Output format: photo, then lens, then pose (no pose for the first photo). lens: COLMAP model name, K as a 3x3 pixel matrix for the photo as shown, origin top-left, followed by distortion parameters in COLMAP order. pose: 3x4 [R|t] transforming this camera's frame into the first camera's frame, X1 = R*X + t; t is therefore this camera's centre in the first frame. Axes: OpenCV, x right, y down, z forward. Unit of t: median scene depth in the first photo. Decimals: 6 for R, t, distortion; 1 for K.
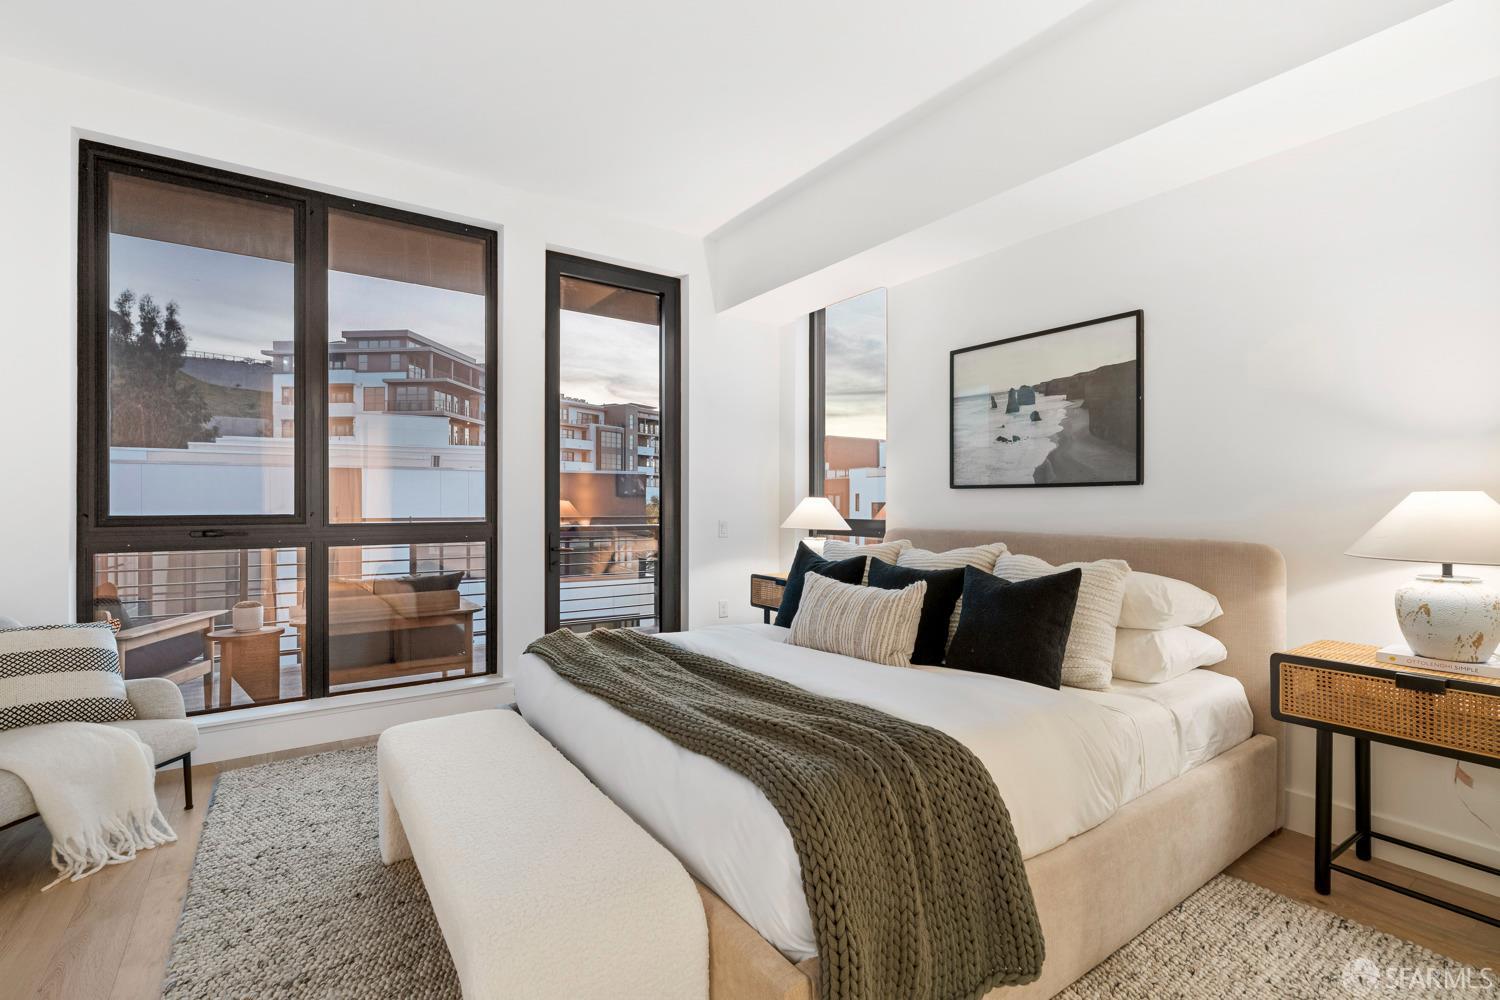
lens RADIAL K [[681.8, 0, 757.4], [0, 681.8, 503.9], [0, 0, 1]] dist [-0.006015, 0.002419]
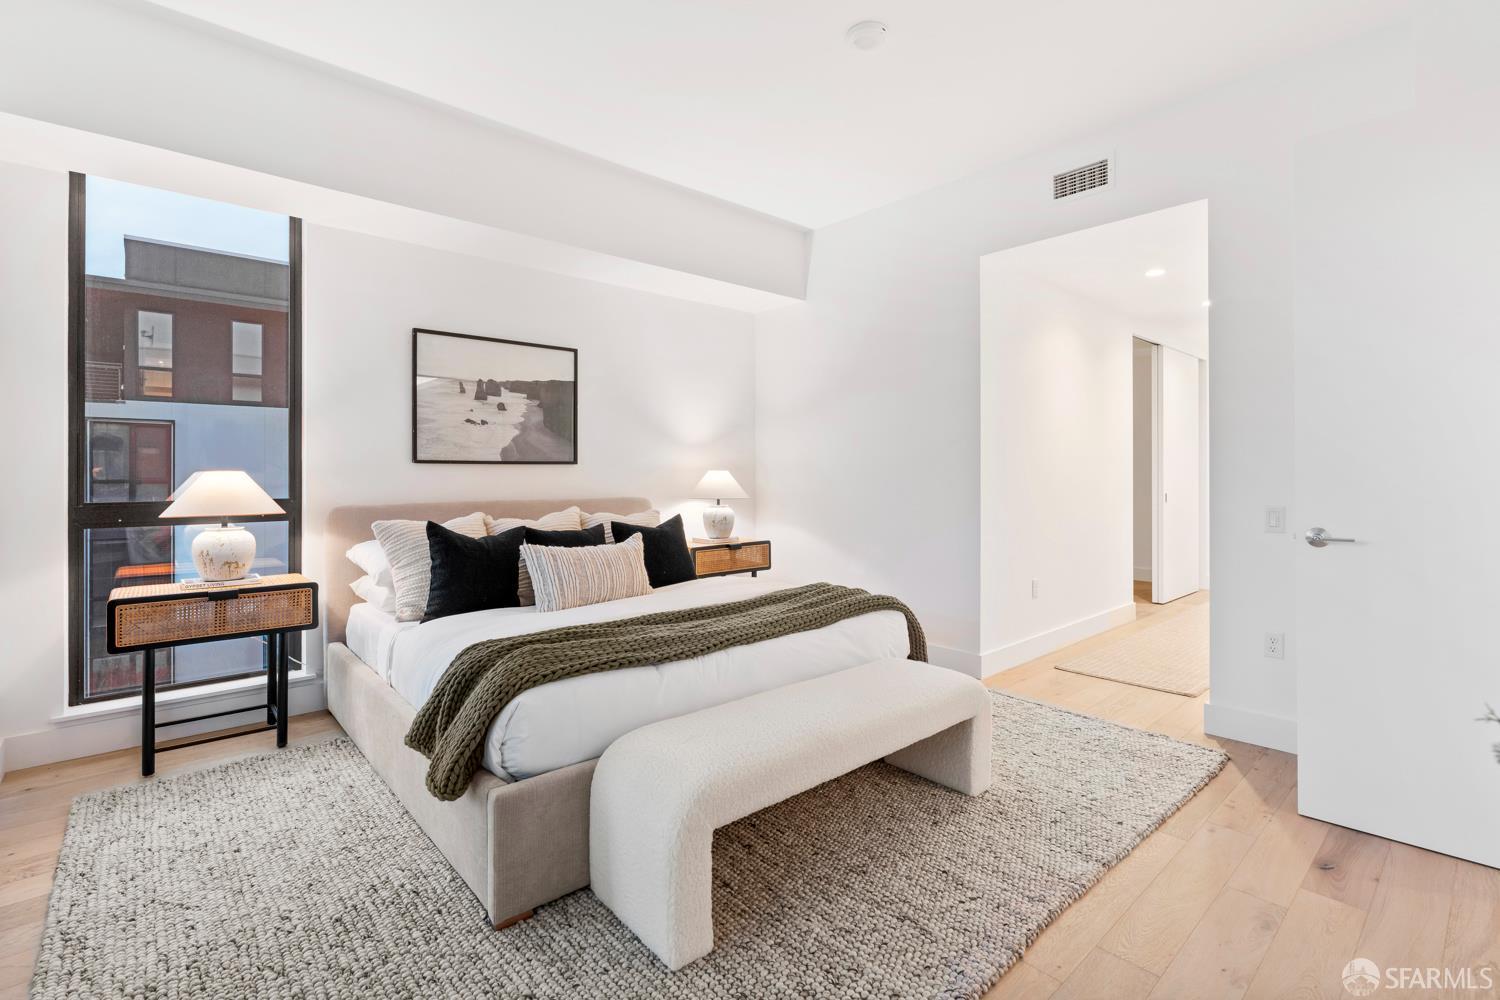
lens RADIAL K [[681.8, 0, 757.0], [0, 681.8, 472.0], [0, 0, 1]] dist [-0.006015, 0.002419]
pose [[-0.113391, -0.003130, 0.993546, -0.876207], [0.000978, 0.999994, 0.003262, -0.013204], [-0.993550, 0.001341, -0.113387, 0.678585]]
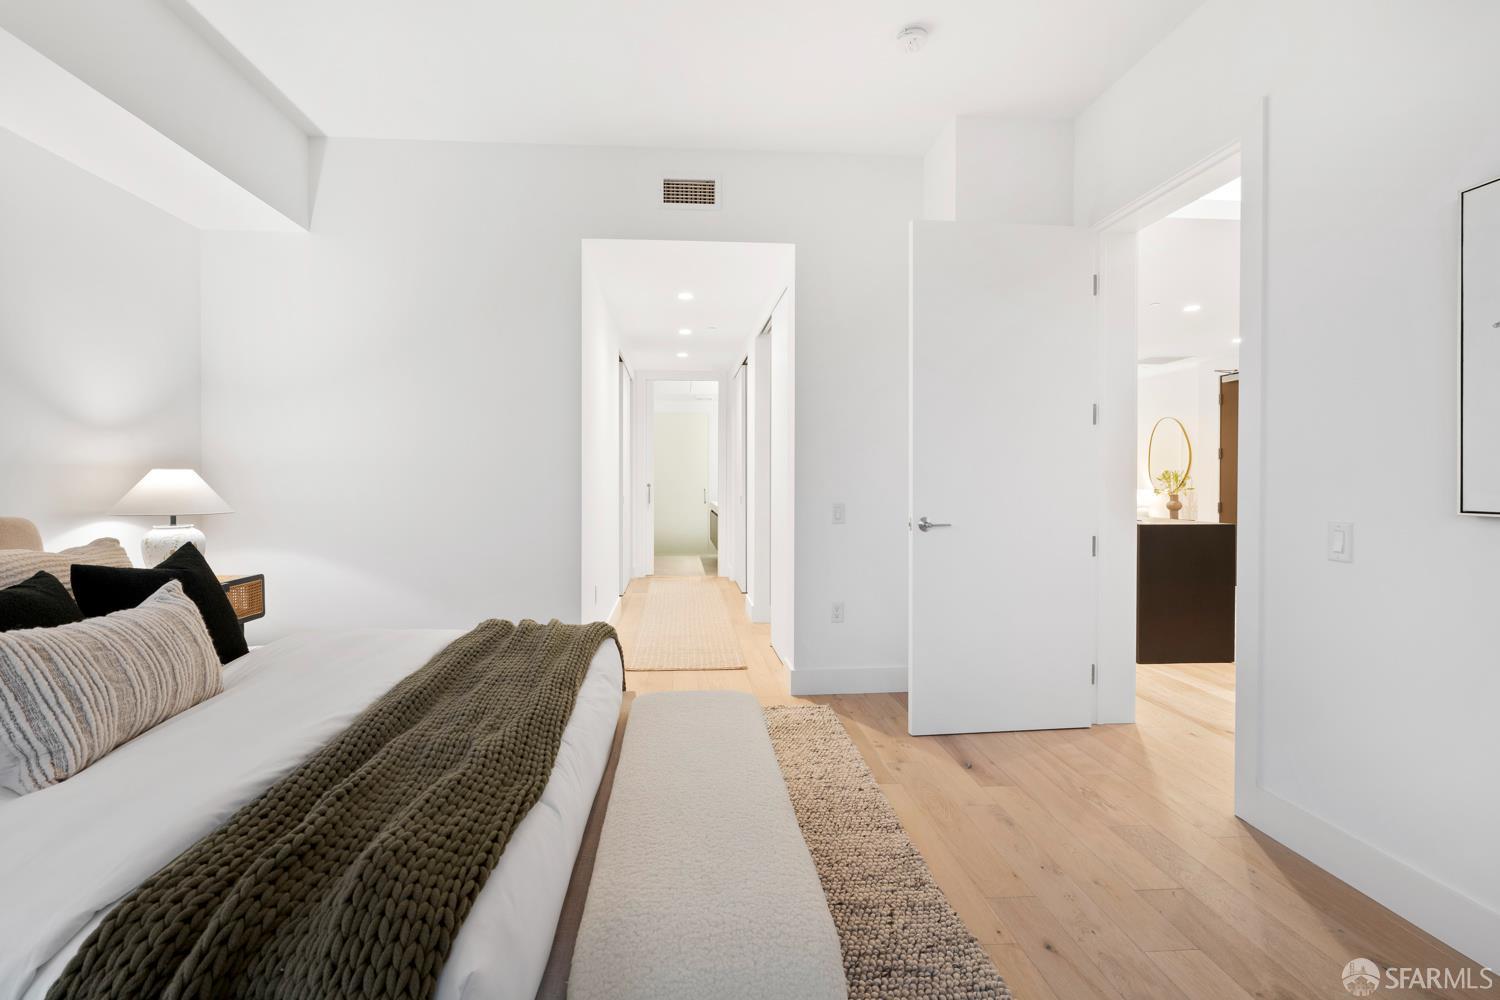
lens RADIAL K [[681.8, 0, 748.5], [0, 681.8, 487.4], [0, 0, 1]] dist [-0.006015, 0.002419]
pose [[-0.846111, -0.013717, 0.532831, -0.535057], [-0.006199, 0.999854, 0.015897, -0.007216], [-0.532971, 0.010148, -0.846073, 0.948201]]
